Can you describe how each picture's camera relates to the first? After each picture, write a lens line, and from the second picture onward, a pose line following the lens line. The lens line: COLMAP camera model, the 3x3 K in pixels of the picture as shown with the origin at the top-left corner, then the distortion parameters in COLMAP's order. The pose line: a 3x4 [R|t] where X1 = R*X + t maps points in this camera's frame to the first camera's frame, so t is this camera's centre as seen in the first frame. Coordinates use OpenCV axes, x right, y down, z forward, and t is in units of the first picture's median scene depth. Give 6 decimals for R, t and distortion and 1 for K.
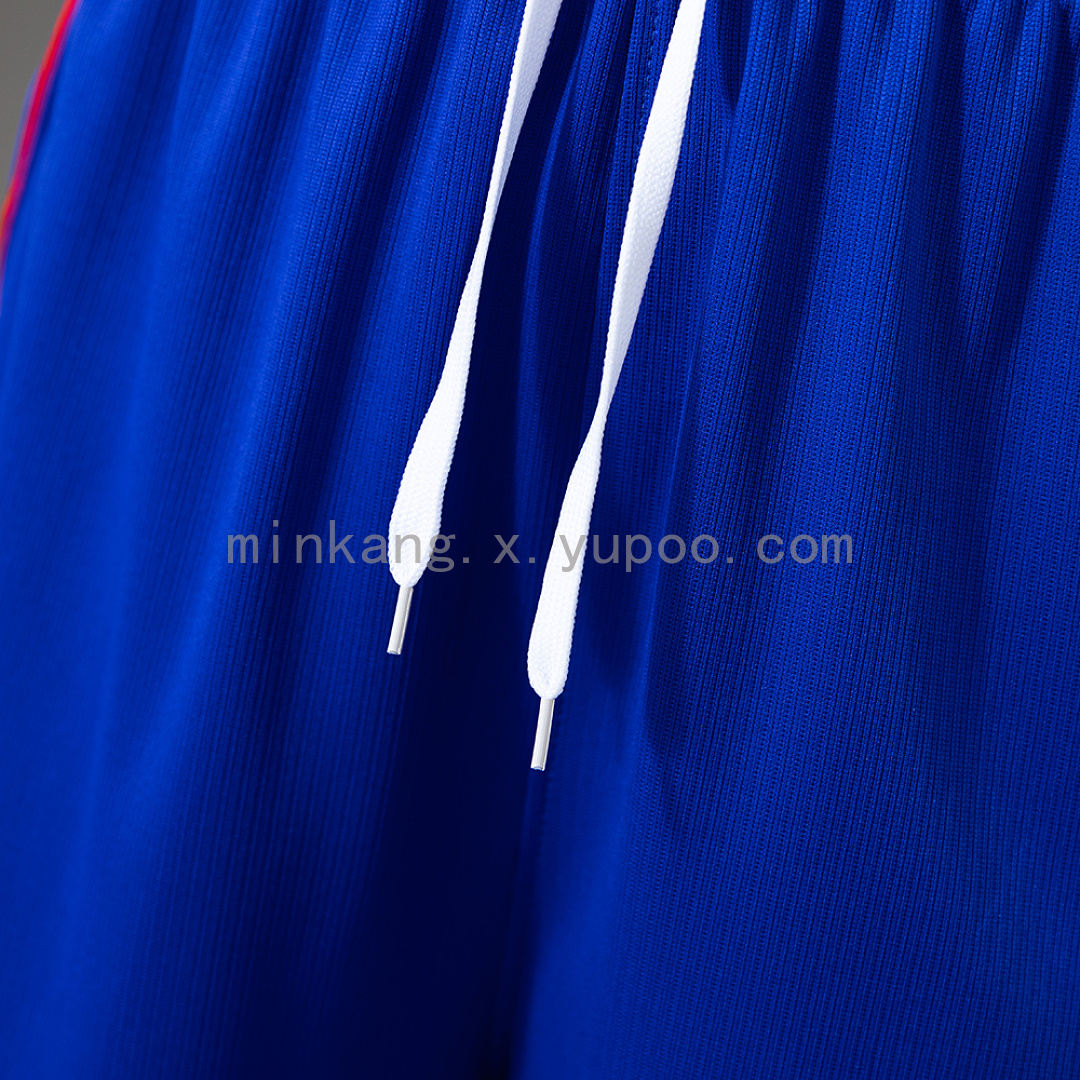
lens RADIAL K [[1846.5, 0, 542.4], [0, 1846.5, 532.4], [0, 0, 1]] dist [-0.152736, 0.000000]
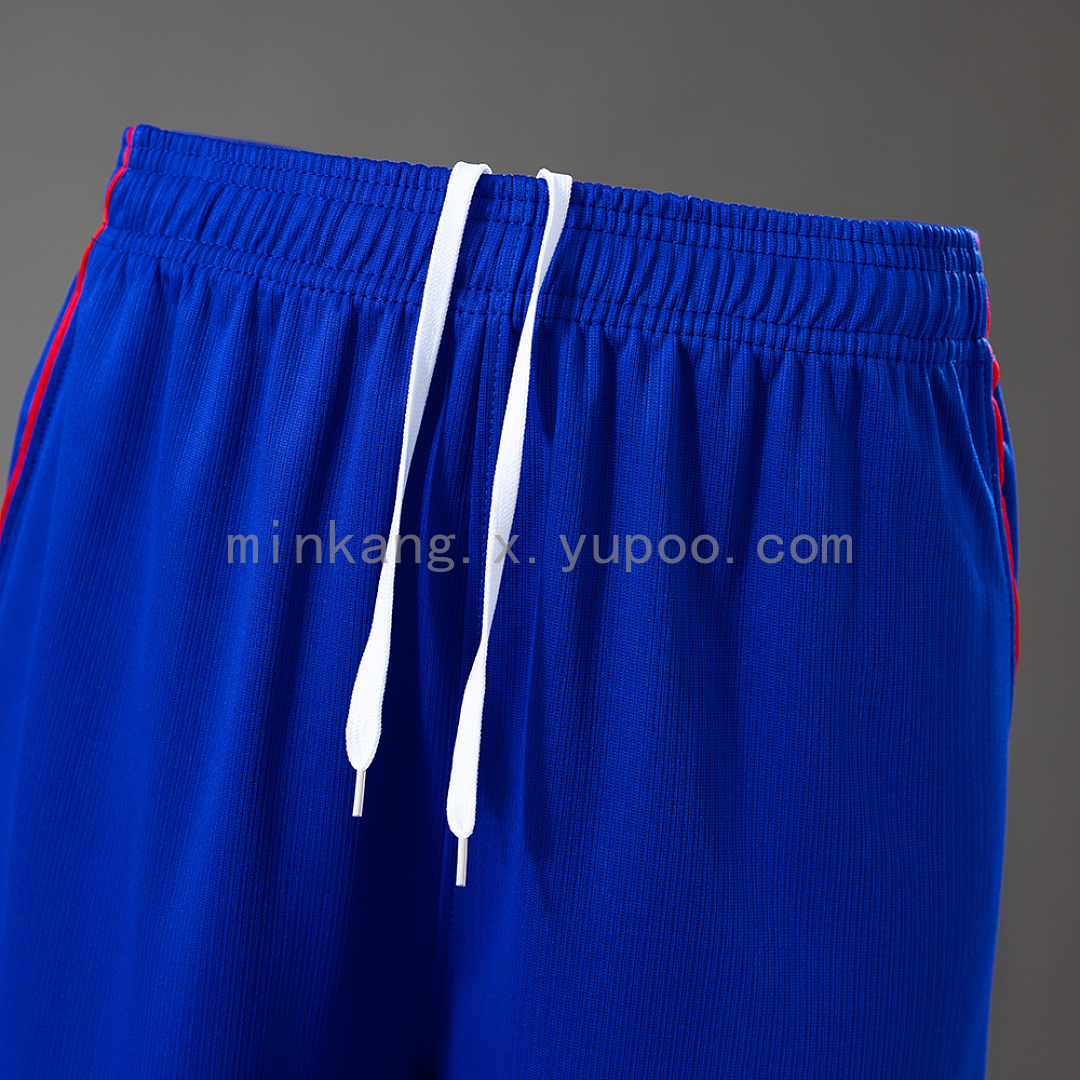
lens RADIAL K [[1647.4, 0, 543.8], [0, 1647.4, 546.9], [0, 0, 1]] dist [-0.125488, 0.000000]
pose [[0.989094, -0.085677, 0.119800, -0.068135], [0.089361, 0.995667, -0.025721, -0.099455], [-0.117077, 0.036146, 0.992465, -0.335620]]
